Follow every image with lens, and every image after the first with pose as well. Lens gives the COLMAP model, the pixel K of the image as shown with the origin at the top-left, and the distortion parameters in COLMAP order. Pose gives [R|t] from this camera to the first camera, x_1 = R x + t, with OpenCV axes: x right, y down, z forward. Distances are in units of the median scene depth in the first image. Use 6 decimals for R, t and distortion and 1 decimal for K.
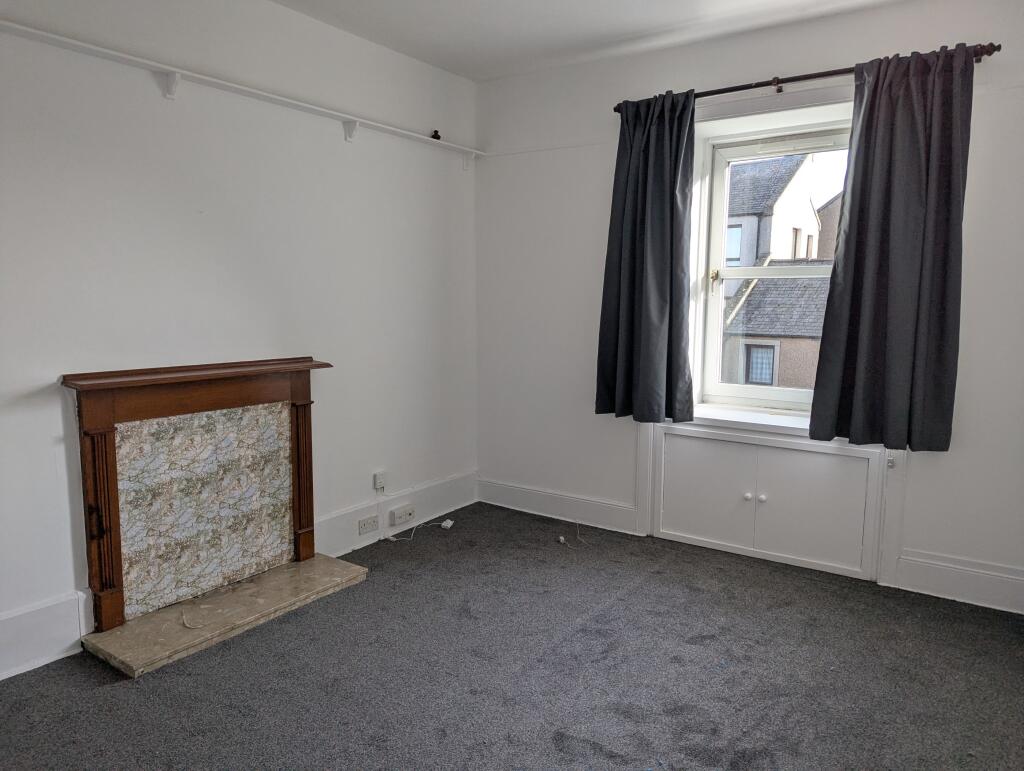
lens RADIAL K [[700.1, 0, 514.8], [0, 700.1, 384.5], [0, 0, 1]] dist [0.036860, -0.012669]
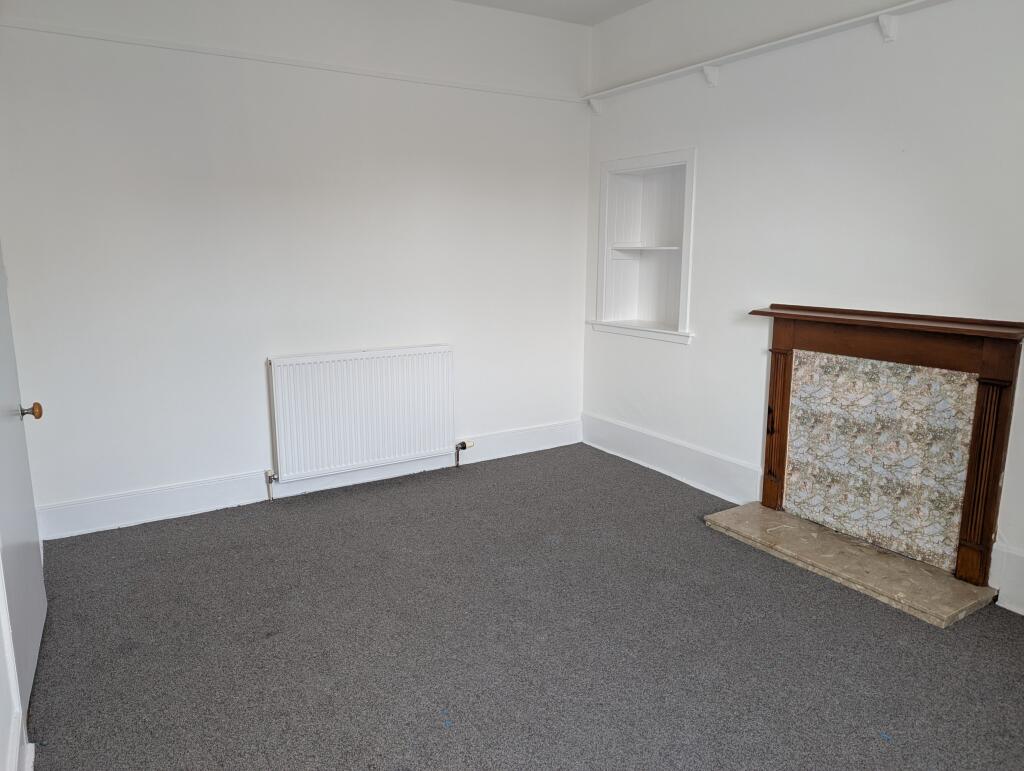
lens RADIAL K [[700.1, 0, 474.3], [0, 700.1, 374.6], [0, 0, 1]] dist [0.036860, -0.012669]
pose [[-0.421959, 0.163969, -0.891664, 0.684829], [-0.099488, 0.969195, 0.225306, -0.109262], [0.901140, 0.183780, -0.392648, 0.901873]]
